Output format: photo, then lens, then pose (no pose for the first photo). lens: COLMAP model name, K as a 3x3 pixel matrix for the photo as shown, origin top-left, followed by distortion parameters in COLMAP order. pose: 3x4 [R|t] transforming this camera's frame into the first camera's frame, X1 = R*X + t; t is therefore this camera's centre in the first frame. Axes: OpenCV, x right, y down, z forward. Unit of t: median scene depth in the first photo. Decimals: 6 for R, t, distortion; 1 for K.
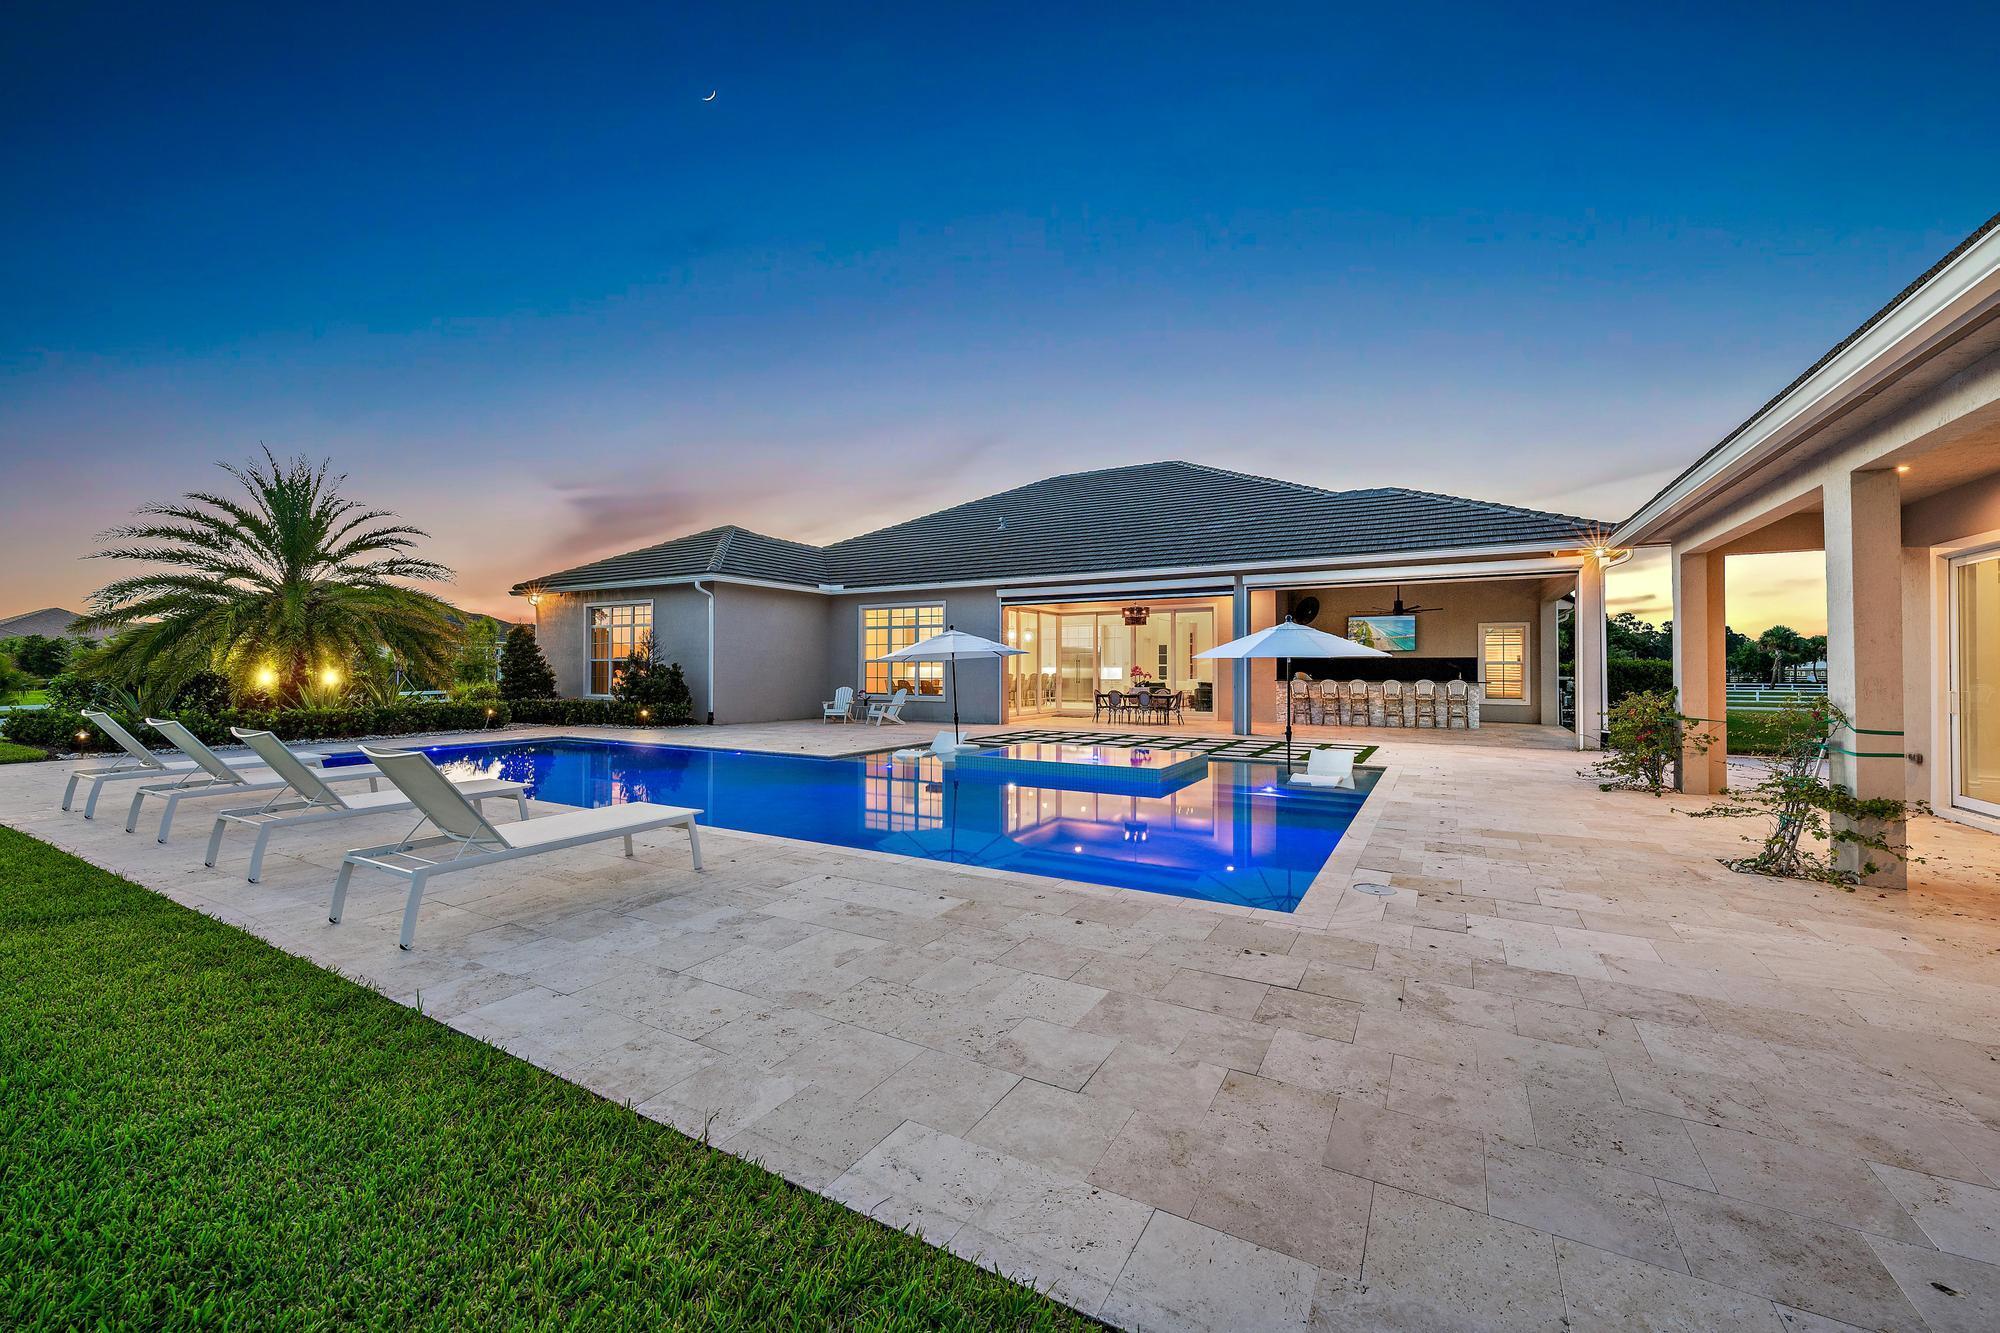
lens RADIAL K [[785.6, 0, 1005.2], [0, 785.6, 668.7], [0, 0, 1]] dist [0.001010, 0.000065]
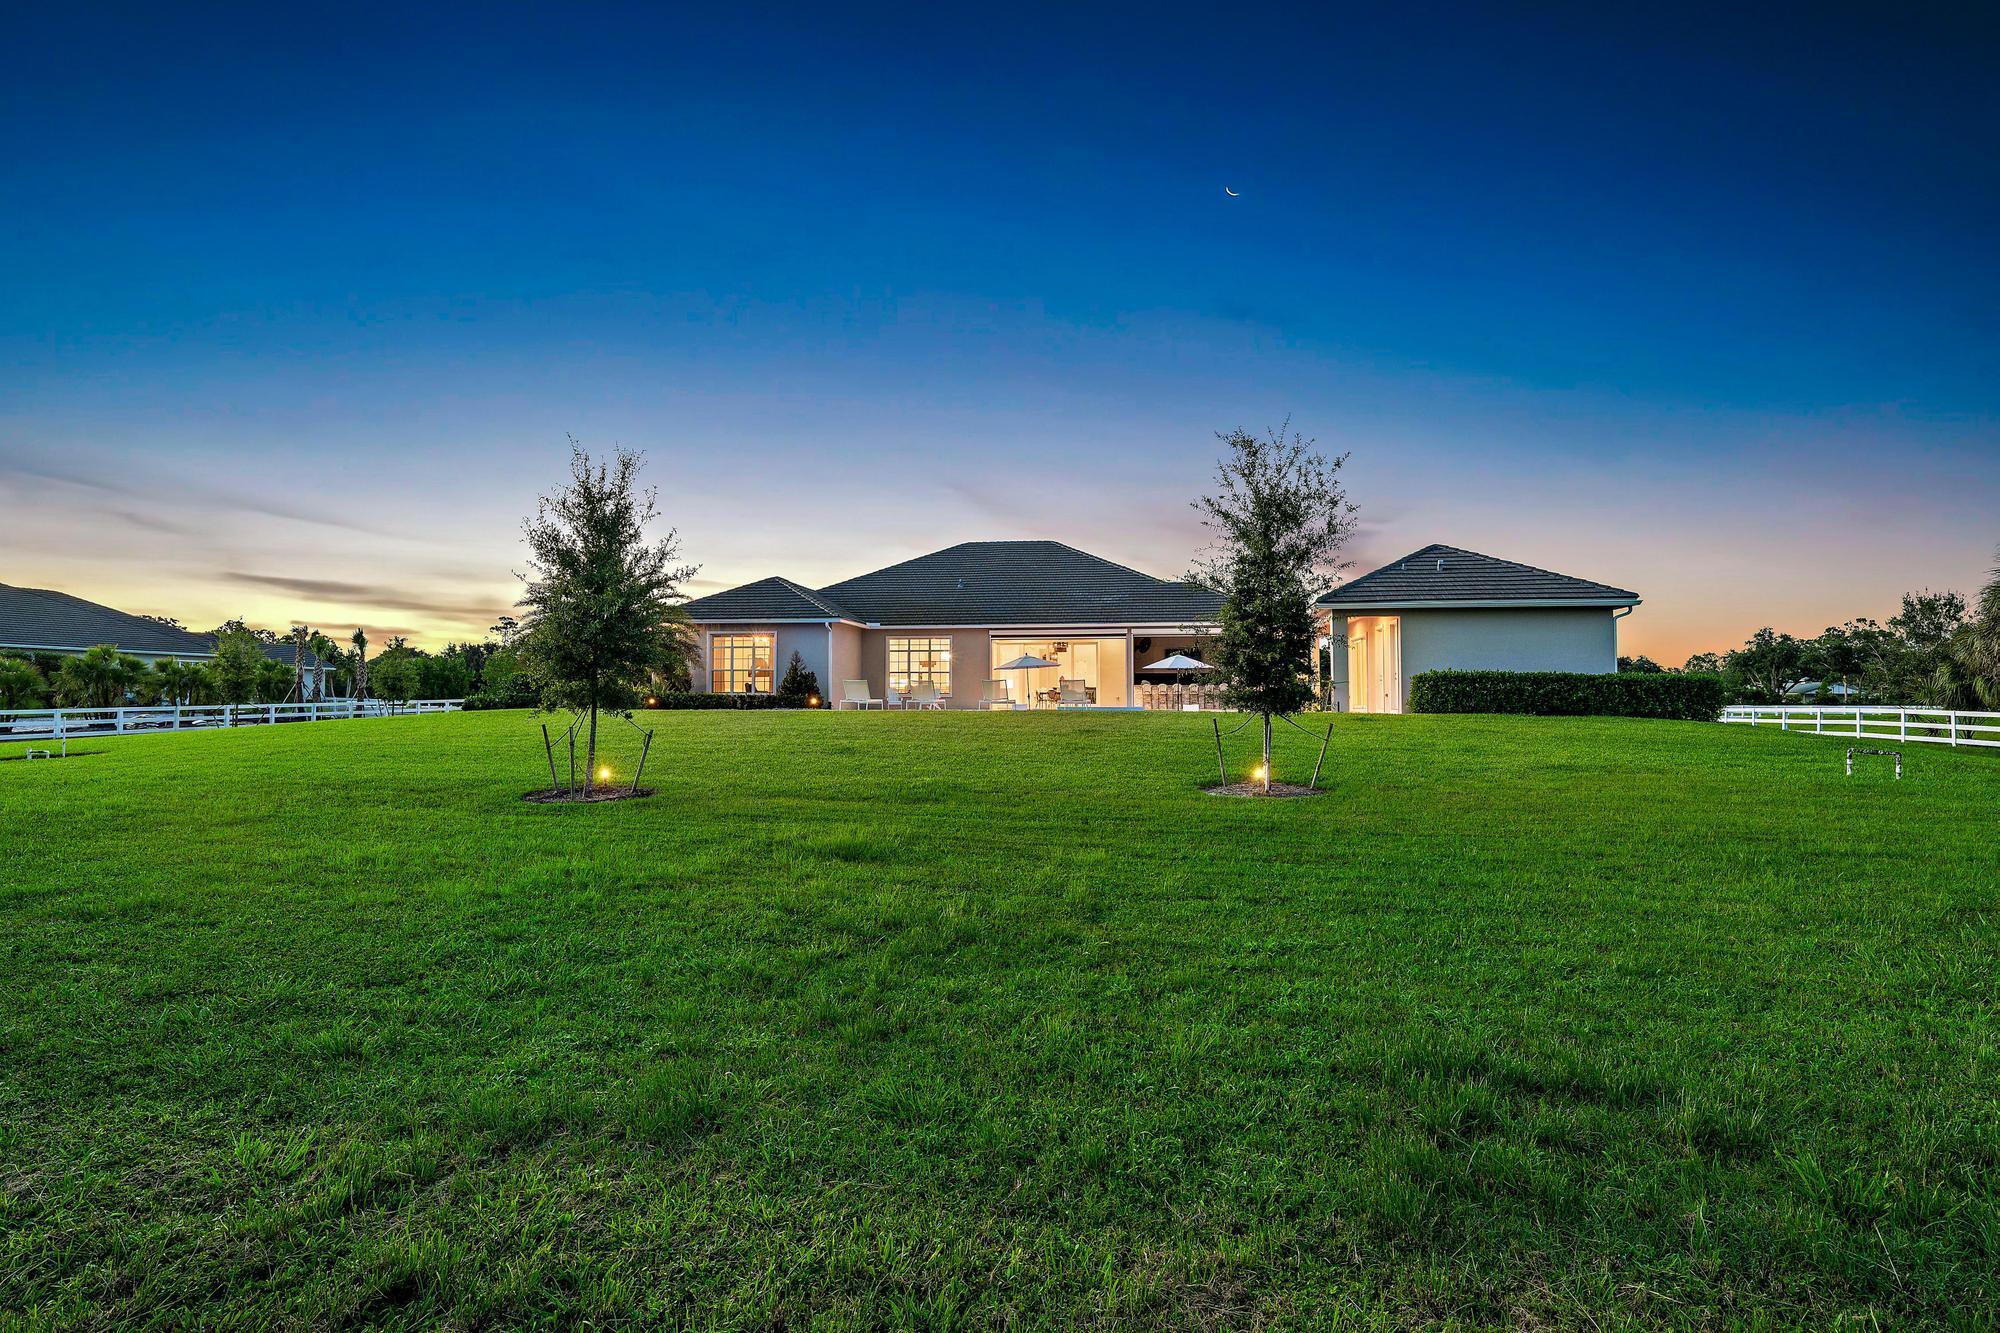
lens RADIAL K [[1100.6, 0, 1002.0], [0, 1100.6, 669.2], [0, 0, 1]] dist [0.001196, -0.000041]
pose [[0.928685, 0.006545, 0.370812, -0.820104], [0.000612, 0.999816, -0.019180, 0.026381], [-0.370869, 0.018039, 0.928510, -1.140981]]
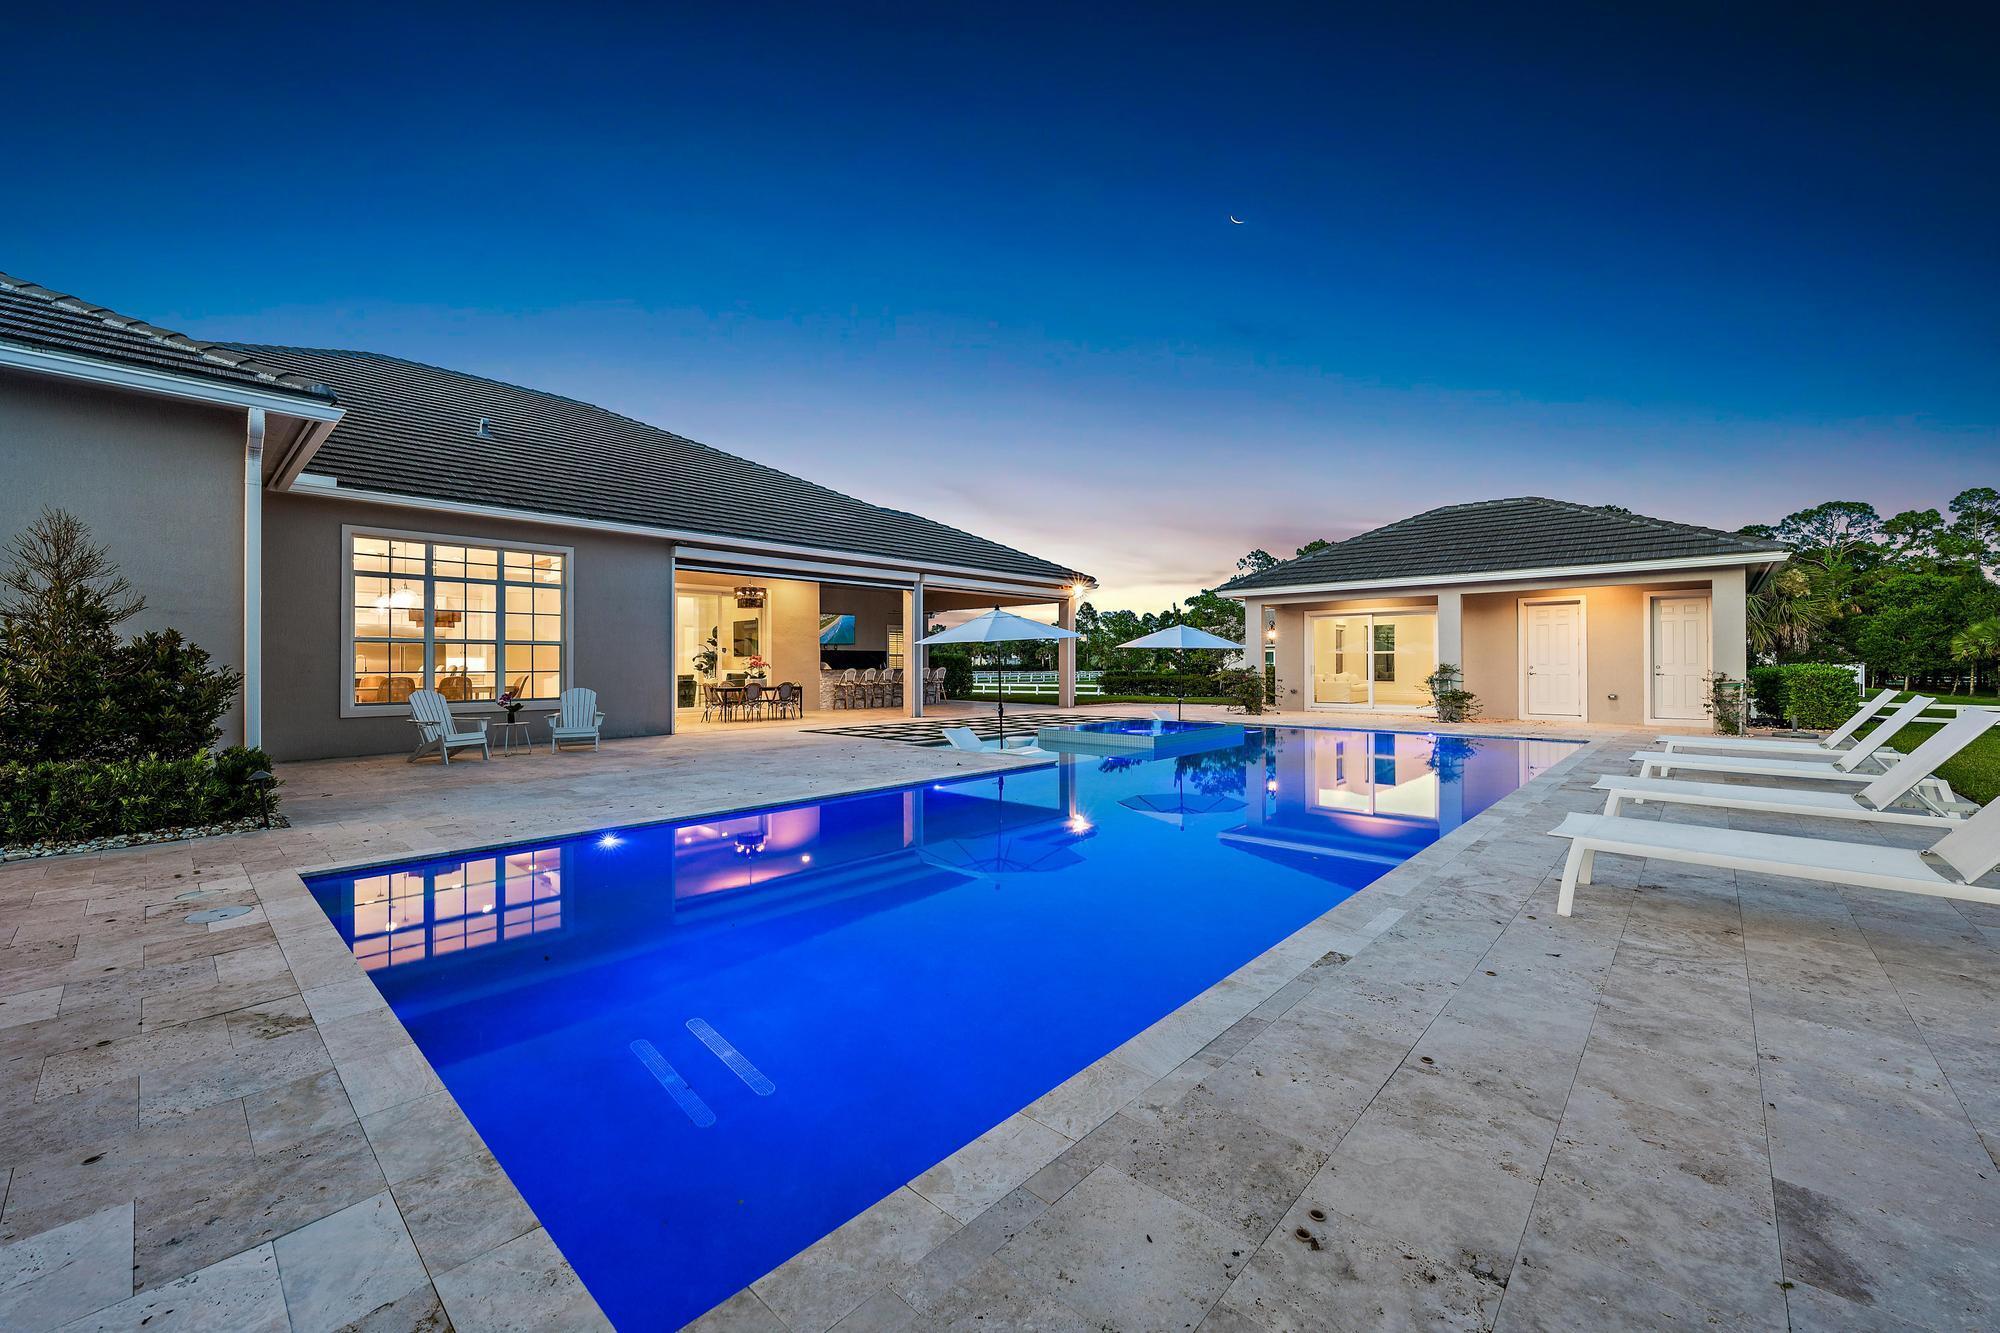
lens RADIAL K [[785.6, 0, 995.9], [0, 785.6, 660.3], [0, 0, 1]] dist [0.001010, 0.000065]
pose [[0.223273, 0.004221, 0.974747, -0.611232], [0.000970, 0.999989, -0.004552, 0.007101], [-0.974755, 0.001962, 0.223267, 0.526134]]
